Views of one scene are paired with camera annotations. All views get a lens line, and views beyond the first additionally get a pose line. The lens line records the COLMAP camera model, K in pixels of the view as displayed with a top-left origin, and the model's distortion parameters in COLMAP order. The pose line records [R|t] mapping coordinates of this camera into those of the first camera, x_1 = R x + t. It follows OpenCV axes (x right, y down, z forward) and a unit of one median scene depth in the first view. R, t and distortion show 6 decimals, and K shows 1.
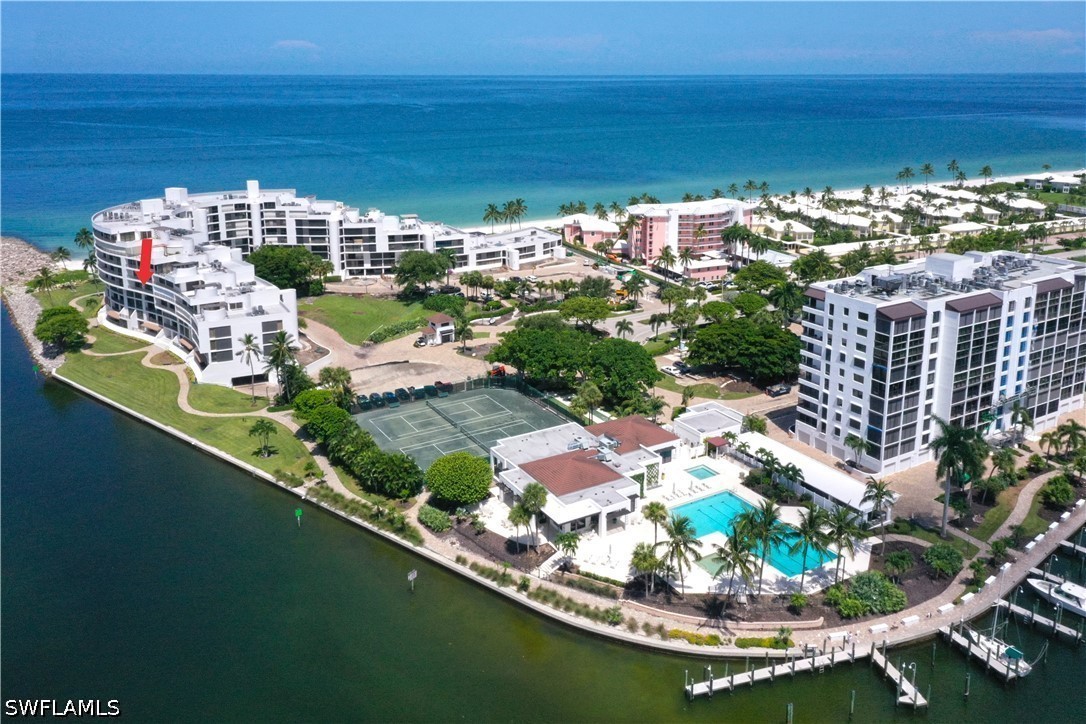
lens RADIAL K [[882.4, 0, 534.9], [0, 882.4, 245.5], [0, 0, 1]] dist [0.013054, -0.003799]
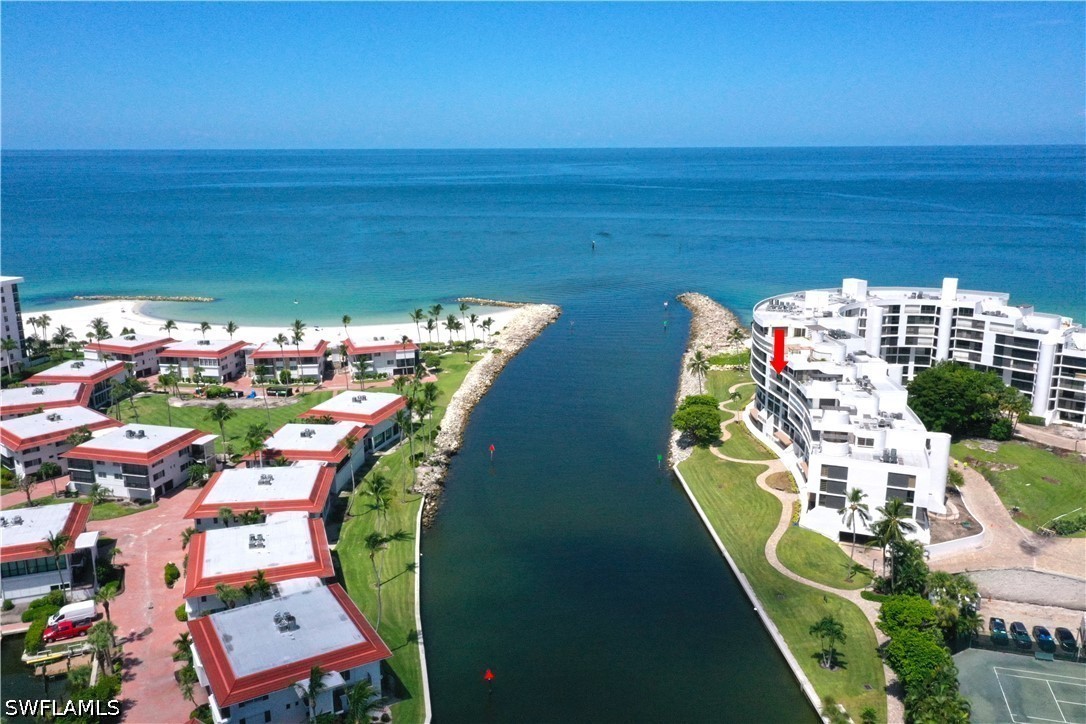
lens RADIAL K [[885.1, 0, 543.0], [0, 885.1, 362.0], [0, 0, 1]] dist [0.008377, 0.002327]
pose [[0.689567, 0.164198, -0.705363, 0.012012], [-0.129887, 0.986207, 0.102596, -0.048653], [0.712479, 0.020871, 0.701382, 0.245741]]
